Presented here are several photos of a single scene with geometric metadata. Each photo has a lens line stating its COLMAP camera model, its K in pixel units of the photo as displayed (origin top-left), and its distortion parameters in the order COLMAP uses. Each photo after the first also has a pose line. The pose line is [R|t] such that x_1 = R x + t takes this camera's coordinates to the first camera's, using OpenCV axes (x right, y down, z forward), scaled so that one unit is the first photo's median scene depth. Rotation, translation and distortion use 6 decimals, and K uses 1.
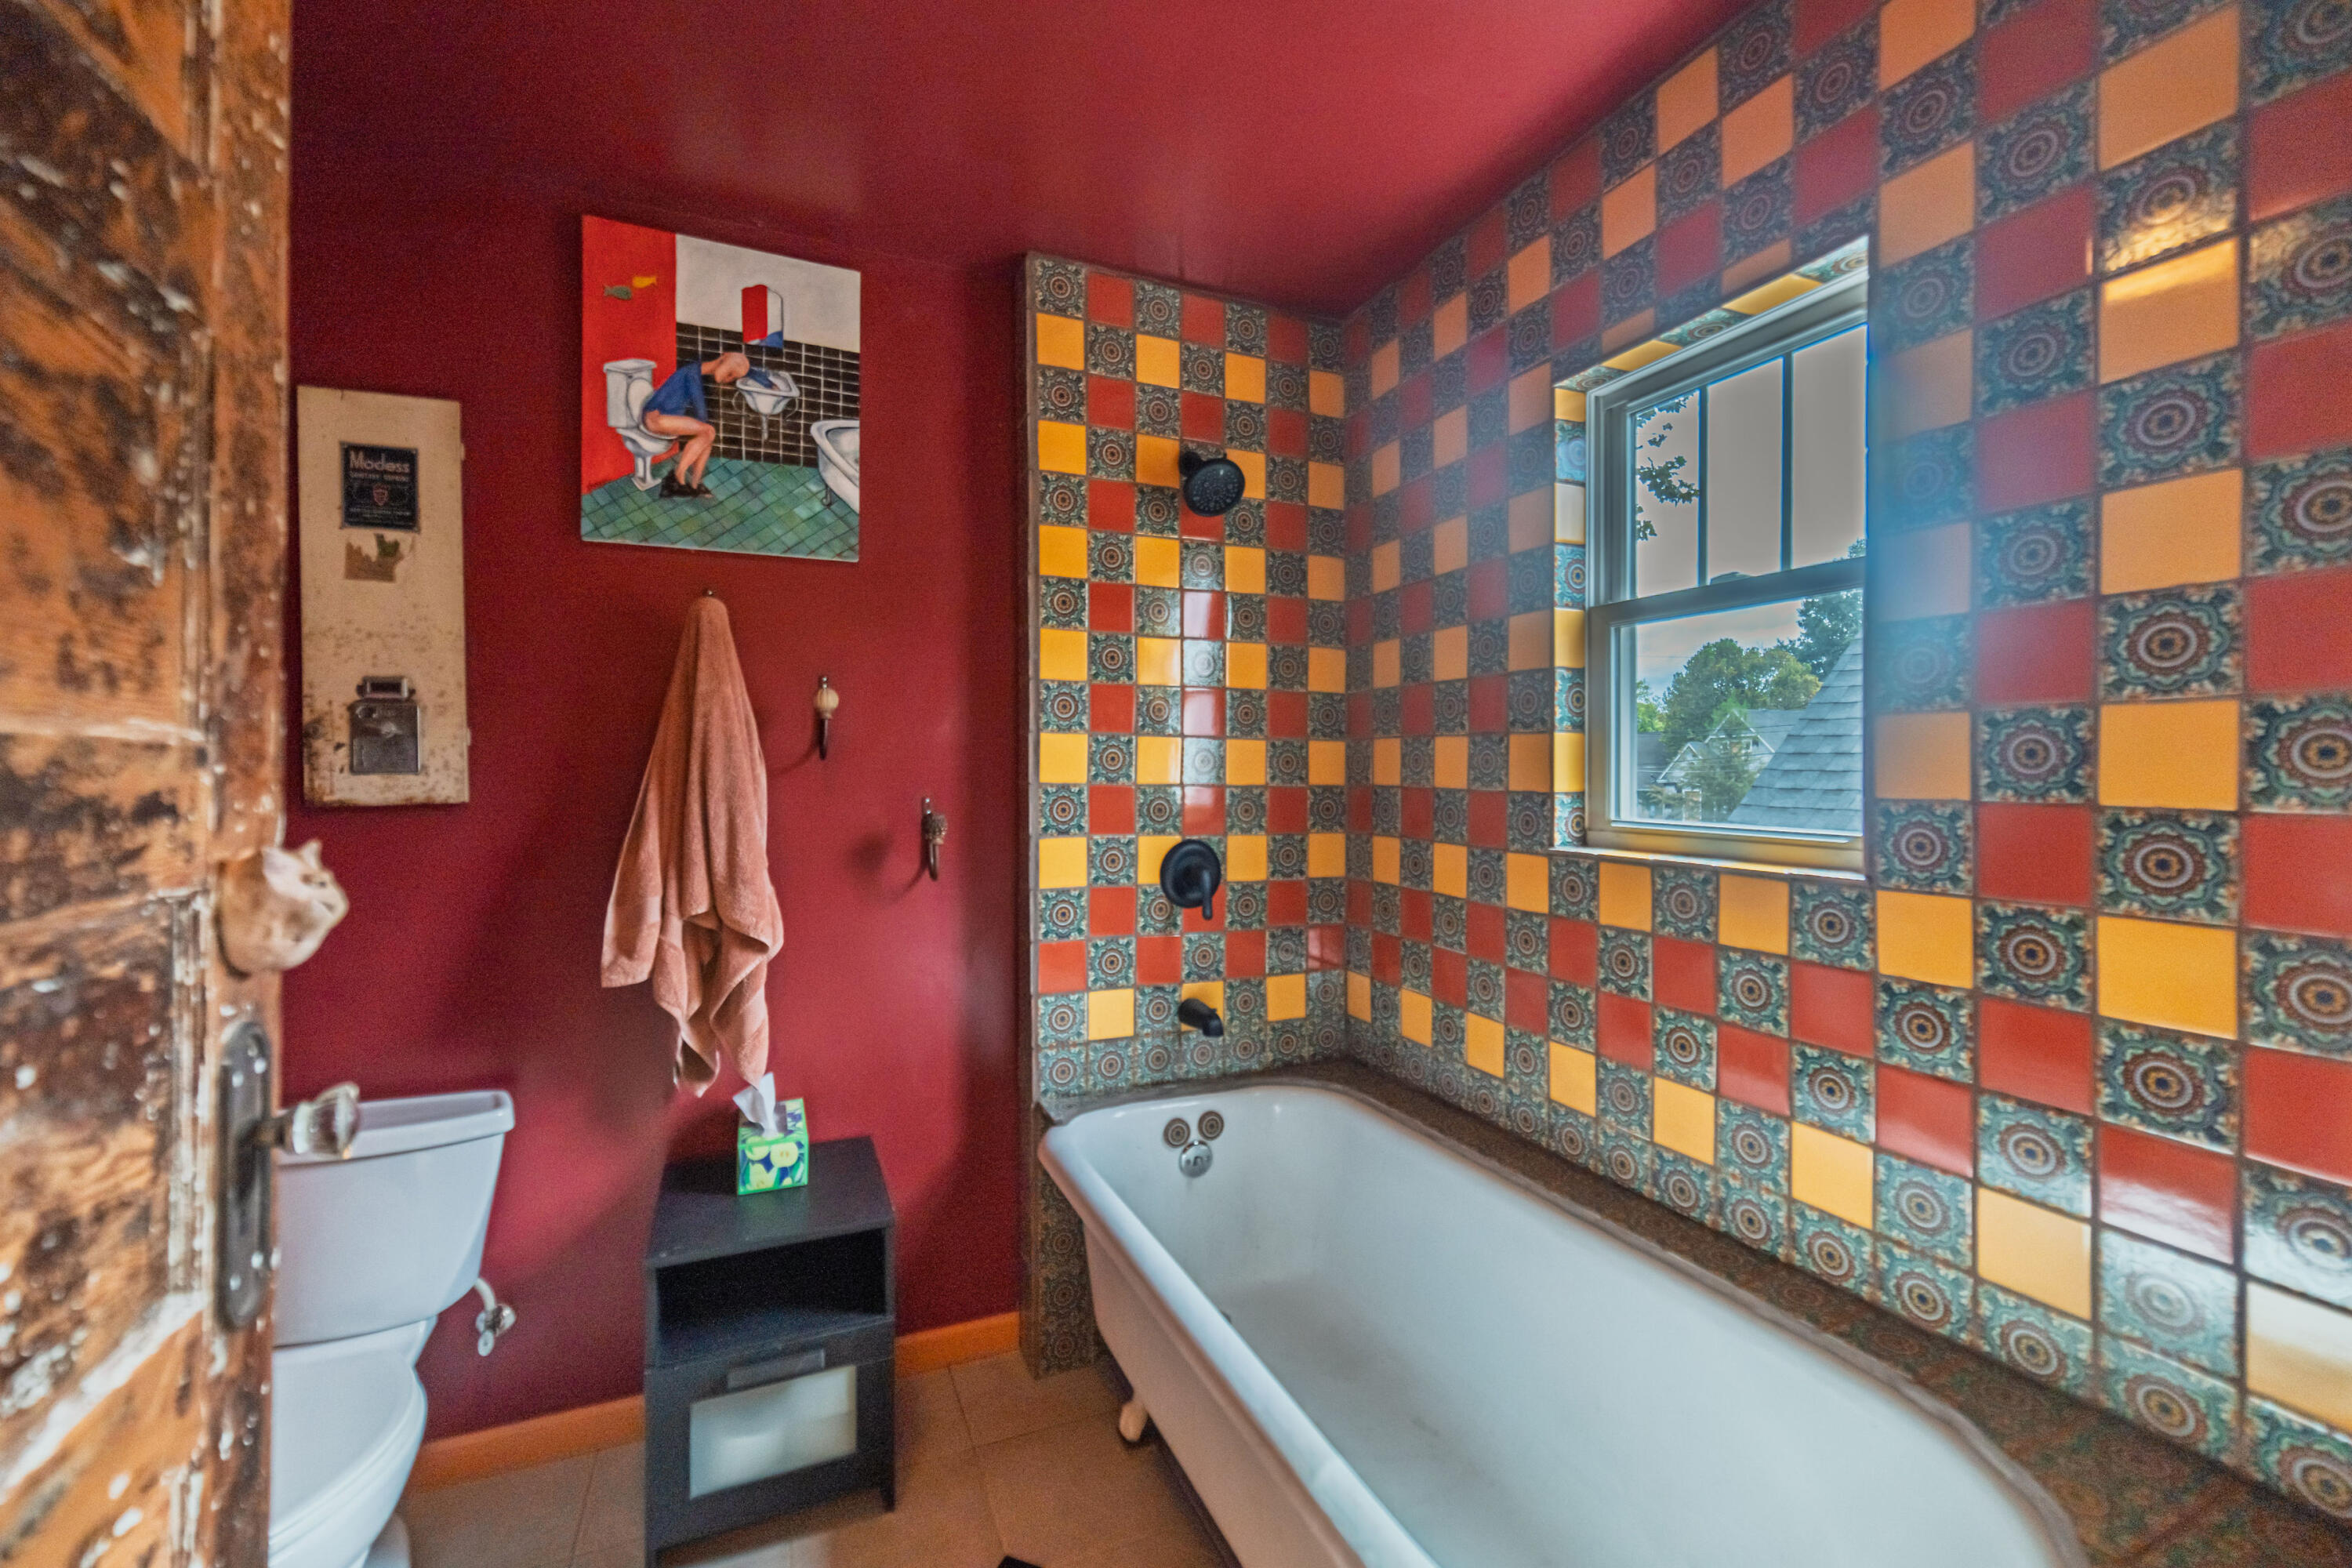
lens RADIAL K [[949.6, 0, 1176.0], [0, 949.6, 784.0], [0, 0, 1]] dist [-0.001935, -0.000053]
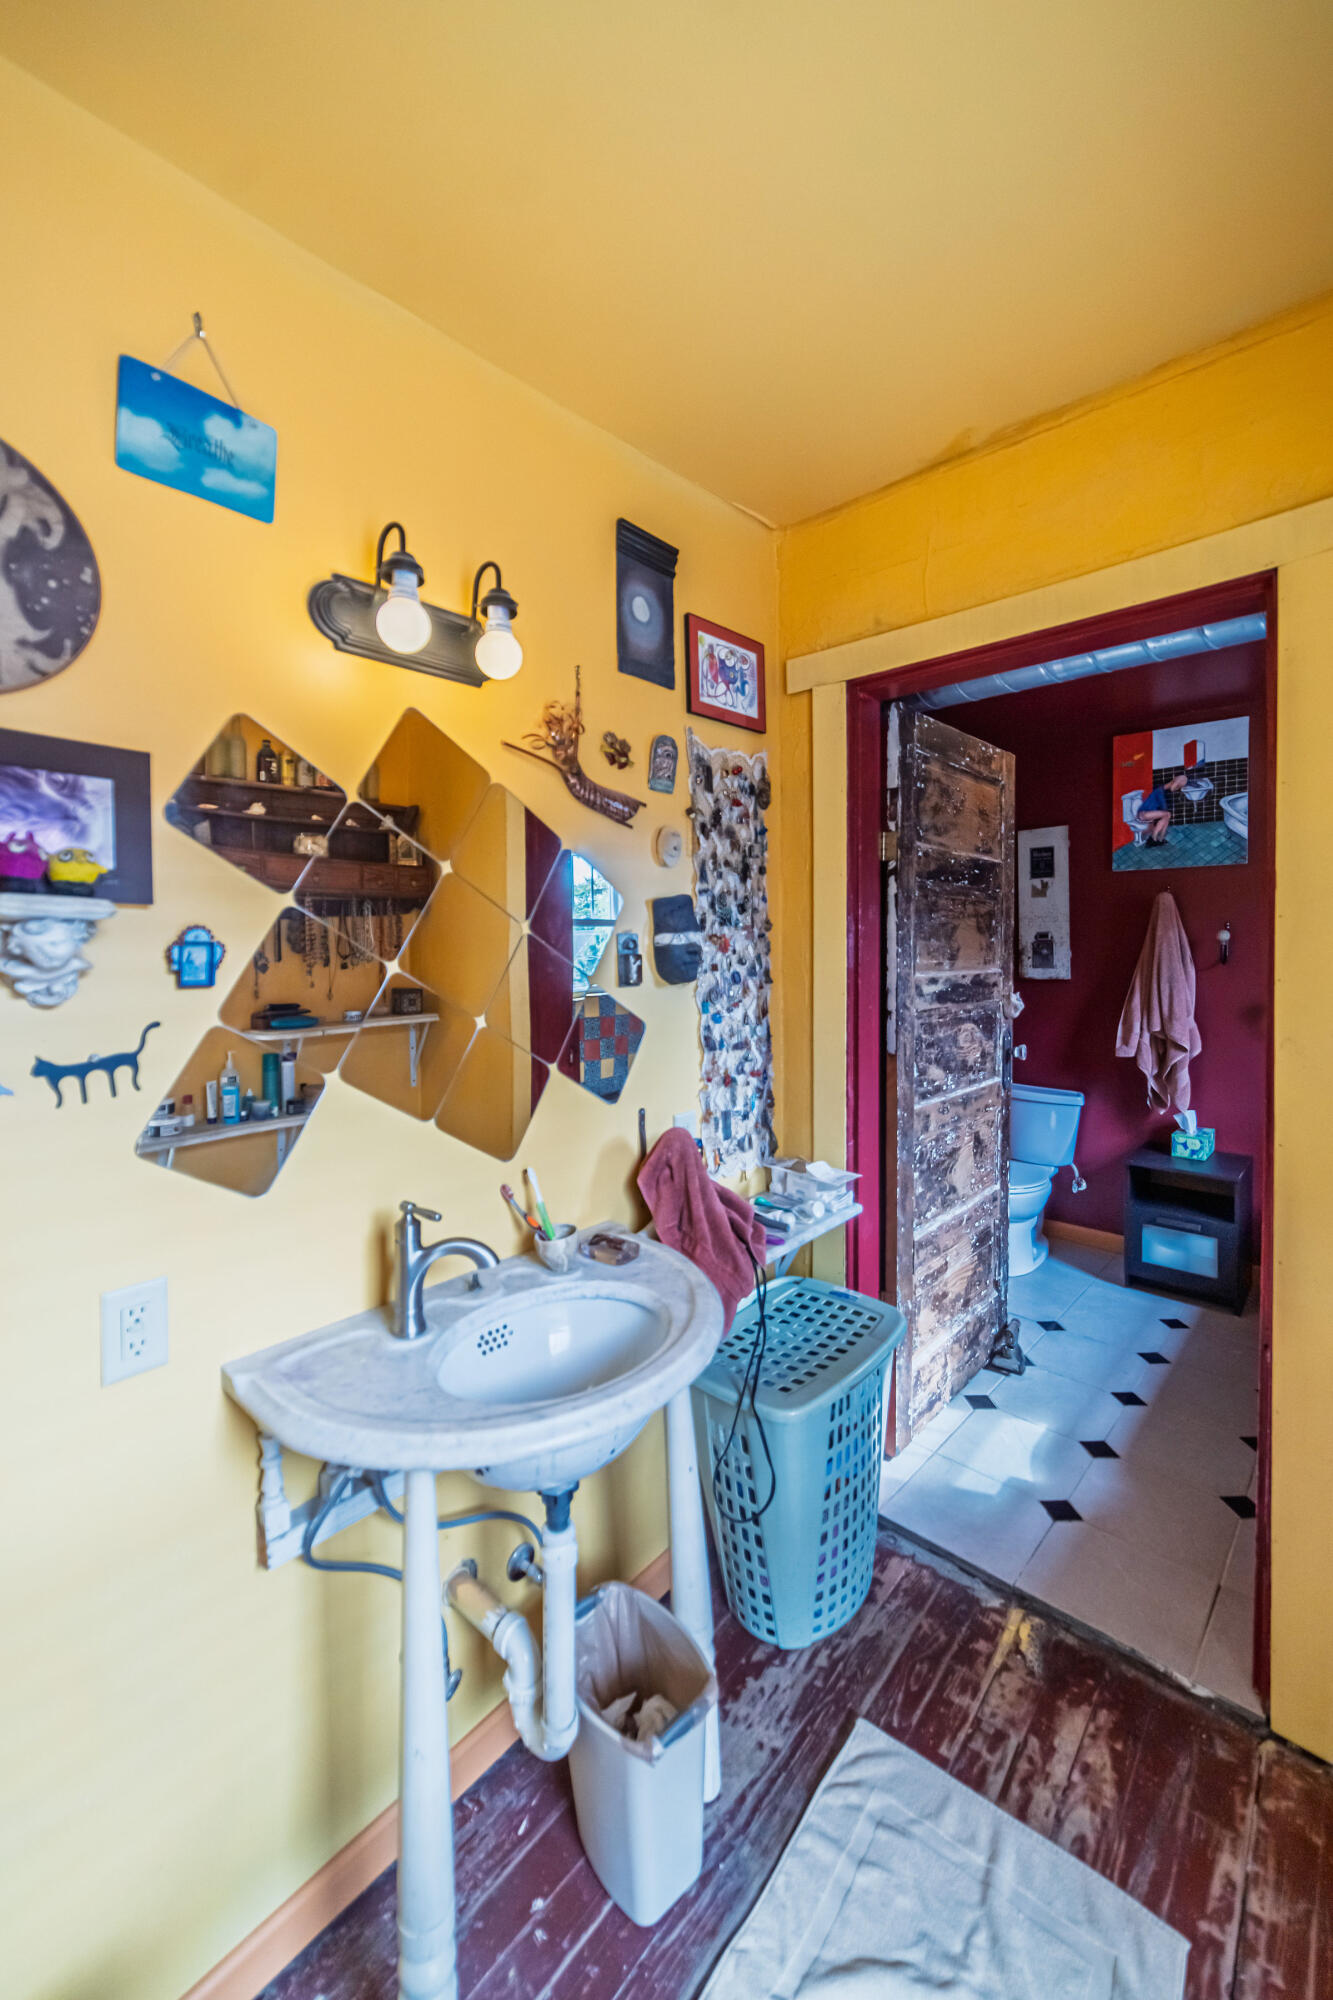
lens RADIAL K [[782.7, 0, 669.0], [0, 782.7, 941.5], [0, 0, 1]] dist [-0.000075, 0.000045]
pose [[0.390553, -0.004944, -0.920567, 0.774393], [-0.007749, 0.999932, -0.008658, -0.055459], [0.920548, 0.010515, 0.390488, -0.824020]]
